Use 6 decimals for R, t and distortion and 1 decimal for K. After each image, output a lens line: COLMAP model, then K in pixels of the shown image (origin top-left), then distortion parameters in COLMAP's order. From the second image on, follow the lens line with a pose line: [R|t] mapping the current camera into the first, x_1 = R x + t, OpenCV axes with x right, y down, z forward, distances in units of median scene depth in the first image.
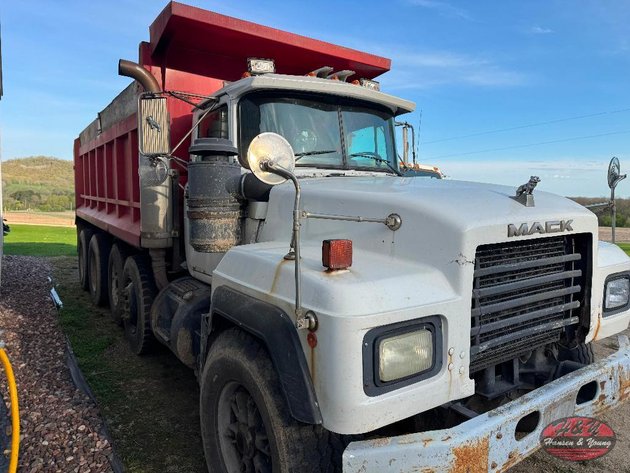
lens RADIAL K [[457.9, 0, 315.0], [0, 457.9, 236.5], [0, 0, 1]] dist [0.034931, -0.003659]
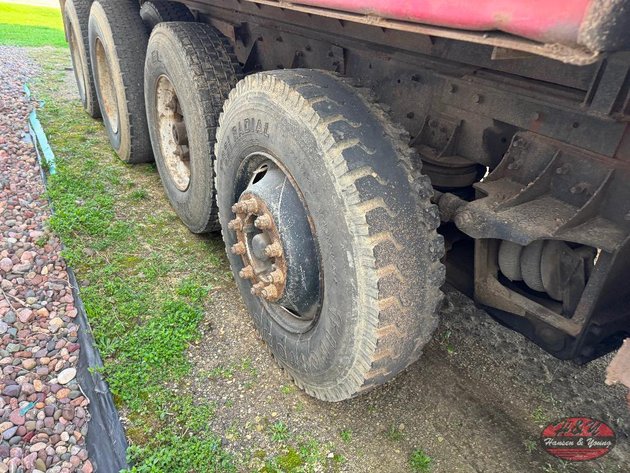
lens RADIAL K [[457.9, 0, 315.0], [0, 457.9, 236.5], [0, 0, 1]] dist [0.034931, -0.003659]
pose [[0.998790, 0.049168, -0.001313, -0.257351], [-0.044545, 0.915555, 0.399718, 0.015207], [0.020856, -0.399176, 0.916637, 0.504905]]
